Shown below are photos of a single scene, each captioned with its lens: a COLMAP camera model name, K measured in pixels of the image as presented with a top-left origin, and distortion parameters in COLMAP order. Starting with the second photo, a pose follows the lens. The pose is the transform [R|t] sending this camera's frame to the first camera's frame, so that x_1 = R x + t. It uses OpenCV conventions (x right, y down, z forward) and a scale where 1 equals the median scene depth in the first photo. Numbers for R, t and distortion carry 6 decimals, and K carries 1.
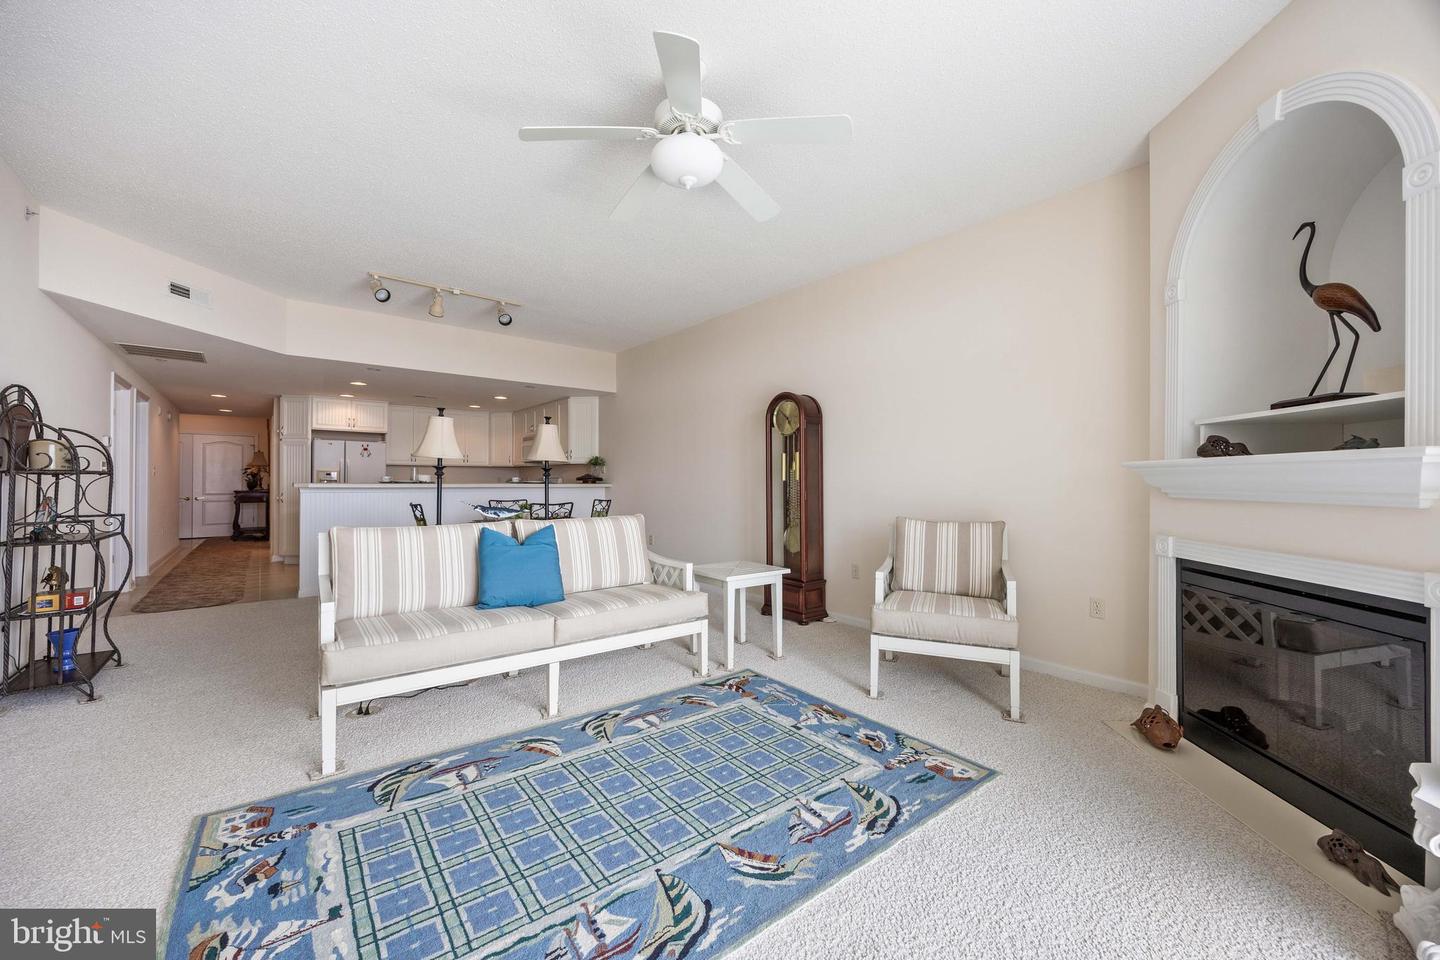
lens RADIAL K [[548.9, 0, 720.0], [0, 548.9, 480.0], [0, 0, 1]] dist [0.000663, -0.000005]
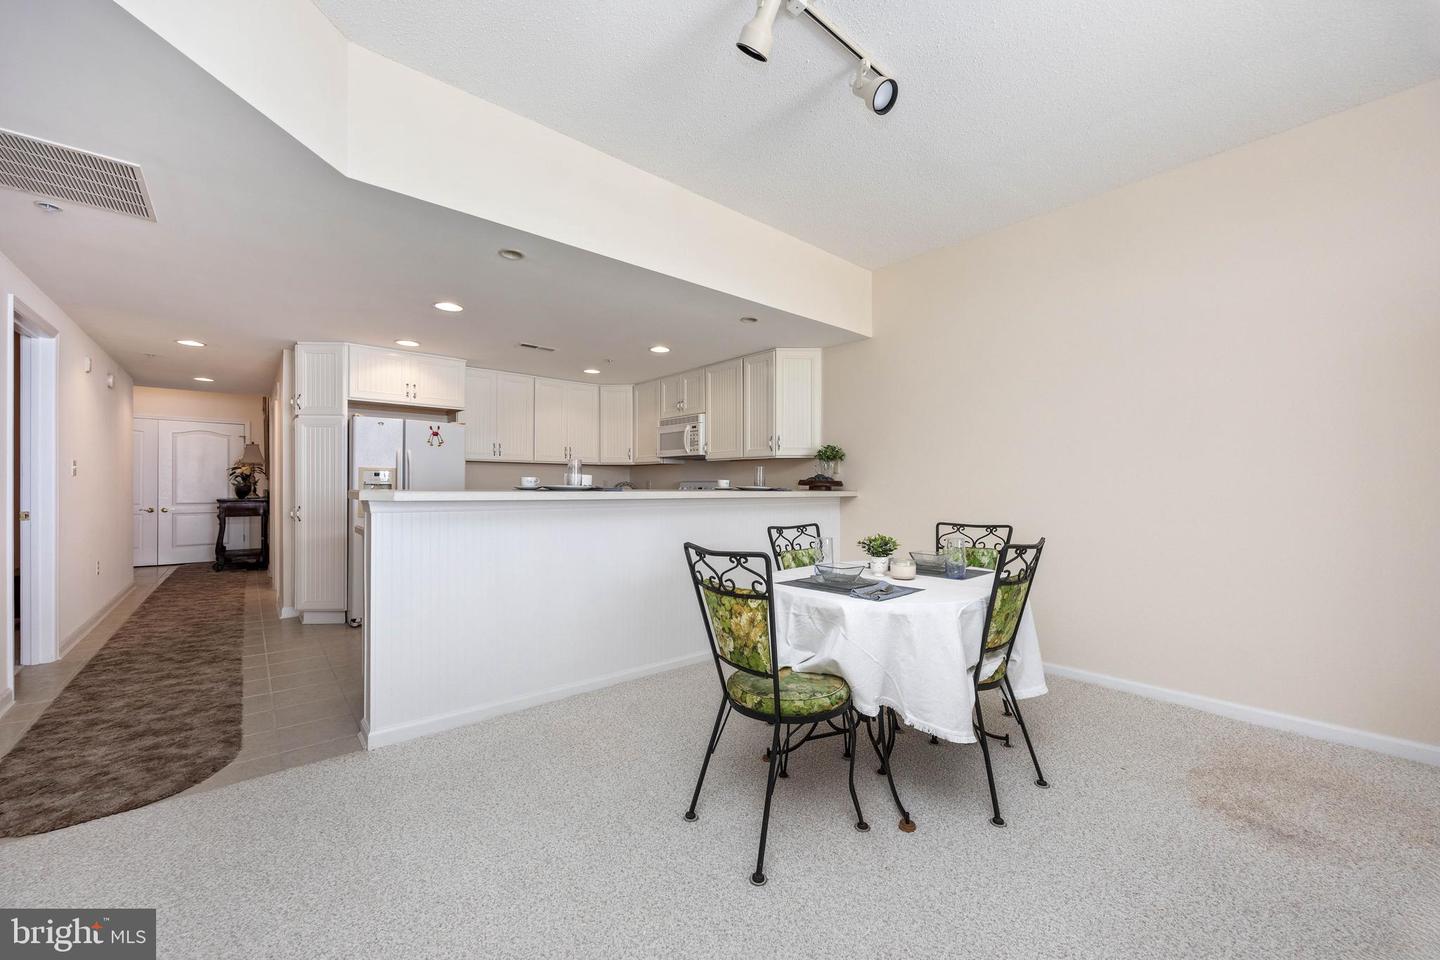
lens RADIAL K [[547.9, 0, 716.3], [0, 547.9, 490.5], [0, 0, 1]] dist [0.000817, 0.000158]
pose [[0.999894, 0.001734, 0.014489, -0.339337], [-0.001857, 0.999962, 0.008509, 0.001261], [-0.014474, -0.008535, 0.999859, 0.382716]]
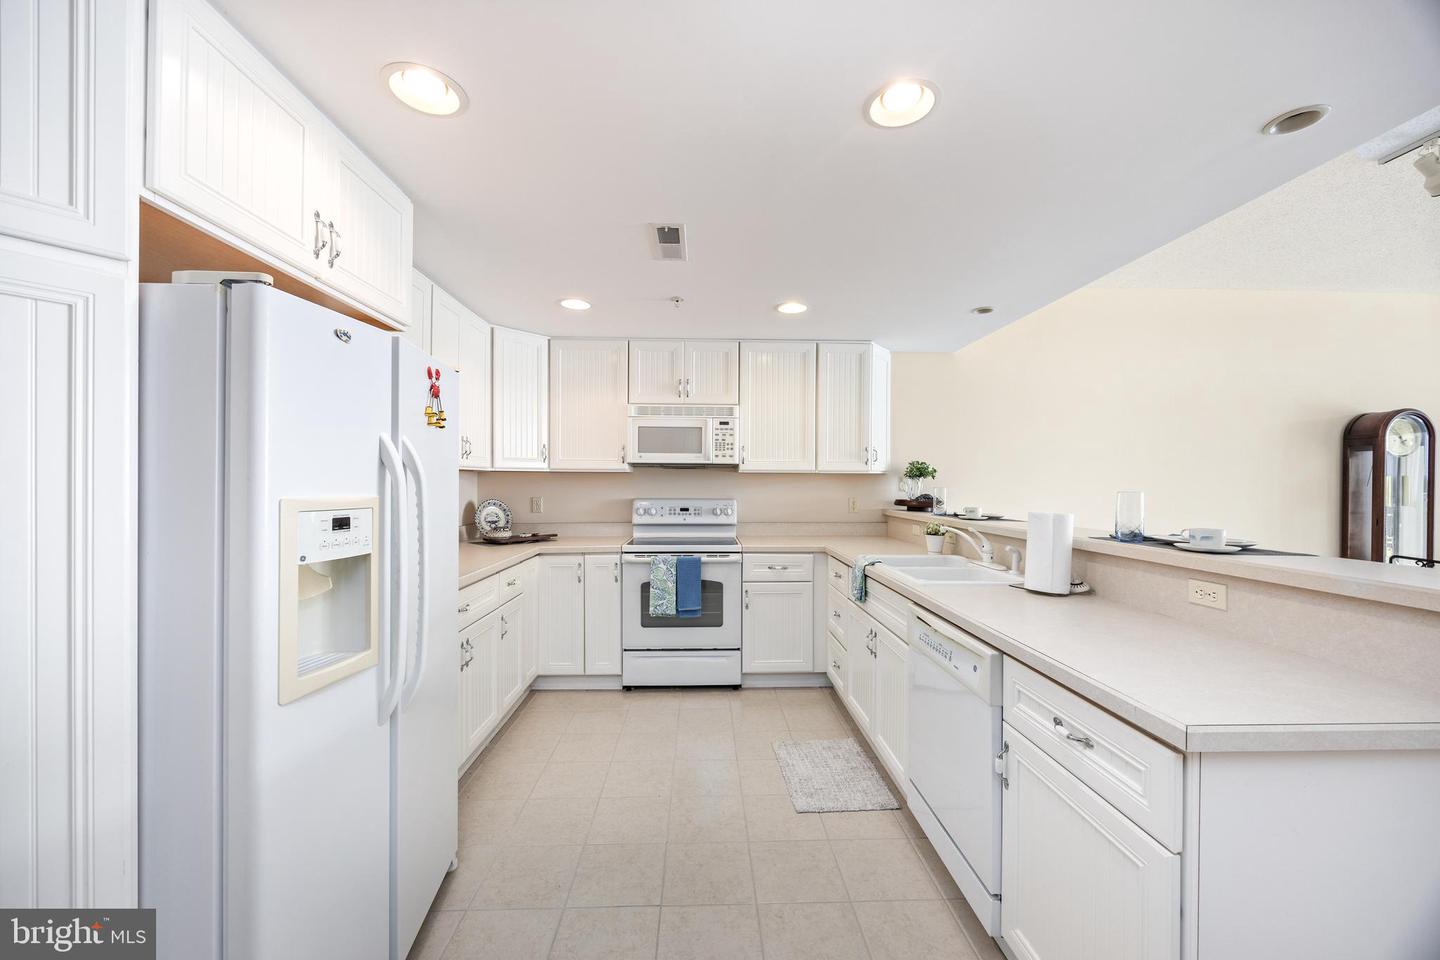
lens RADIAL K [[548.9, 0, 720.0], [0, 548.9, 480.0], [0, 0, 1]] dist [0.000663, -0.000005]
pose [[0.607976, -0.004913, 0.793940, -0.743447], [-0.000379, 0.999979, 0.006479, -0.025812], [-0.793955, -0.004240, 0.607961, 0.782122]]
